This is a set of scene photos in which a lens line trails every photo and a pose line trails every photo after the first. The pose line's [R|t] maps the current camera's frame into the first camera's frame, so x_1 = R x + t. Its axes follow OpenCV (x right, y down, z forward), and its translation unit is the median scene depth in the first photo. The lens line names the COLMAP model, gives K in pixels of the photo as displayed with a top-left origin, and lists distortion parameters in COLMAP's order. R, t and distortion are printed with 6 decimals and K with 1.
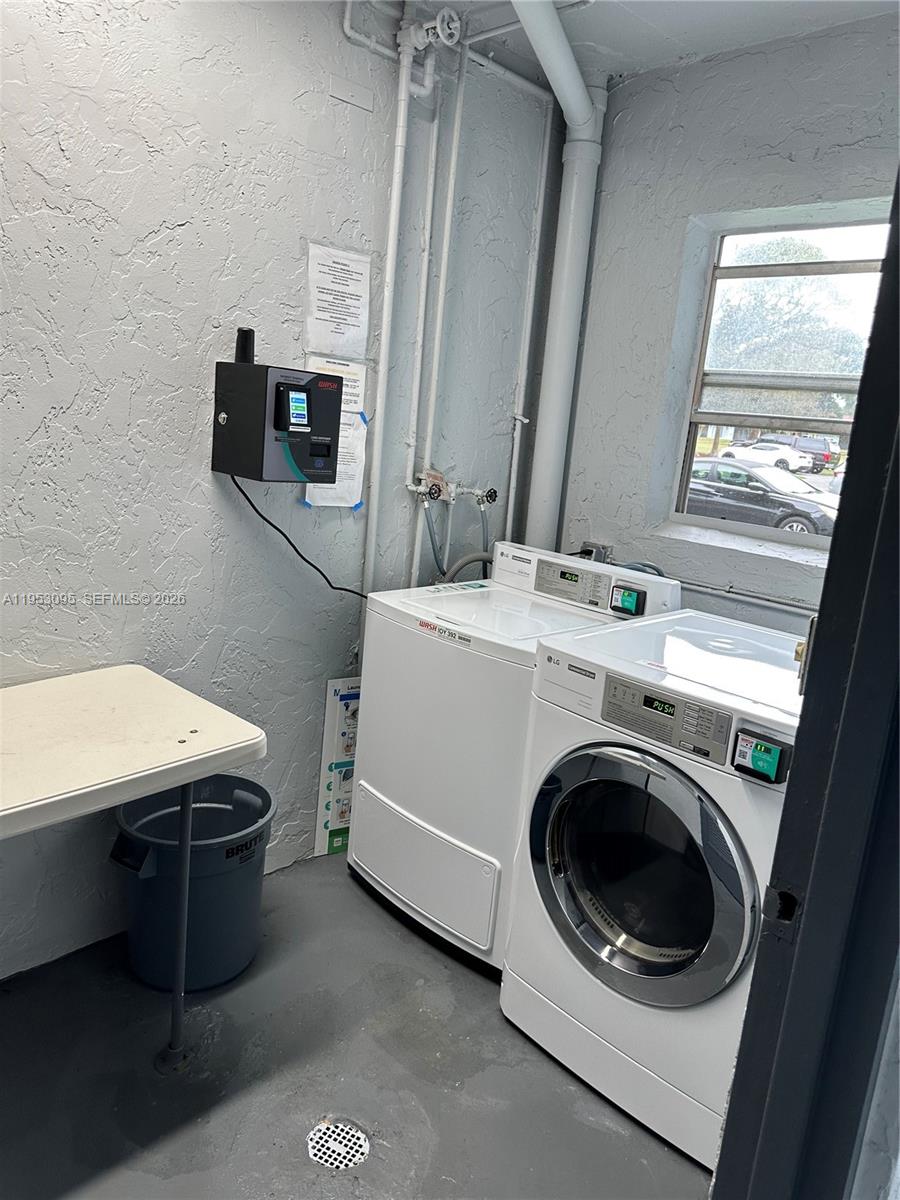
lens RADIAL K [[852.3, 0, 451.3], [0, 852.3, 598.9], [0, 0, 1]] dist [0.043210, -0.041617]
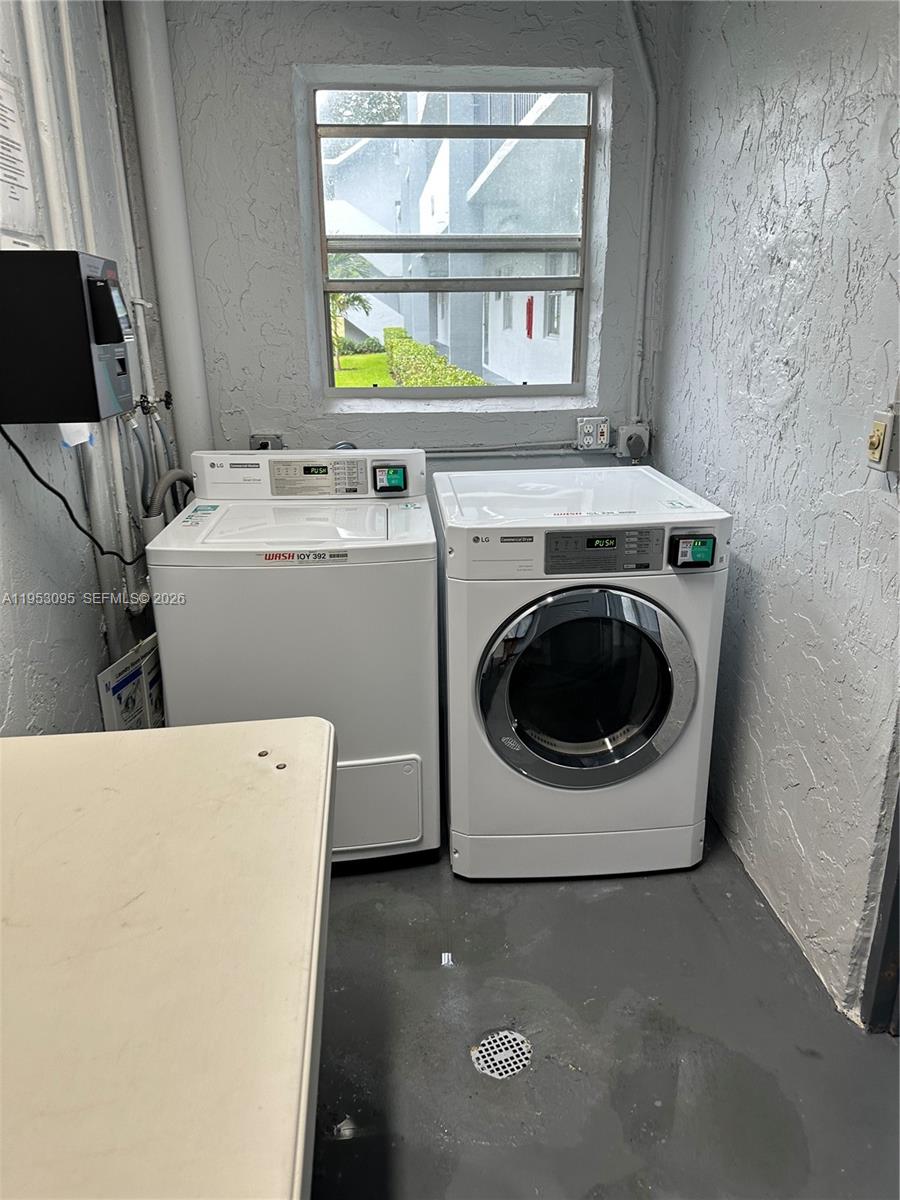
lens RADIAL K [[852.3, 0, 454.9], [0, 852.3, 601.1], [0, 0, 1]] dist [0.043210, -0.041617]
pose [[0.638582, -0.339468, 0.690634, -0.510140], [0.234752, 0.940602, 0.245276, -0.093849], [-0.732874, 0.005499, 0.680342, 0.262736]]
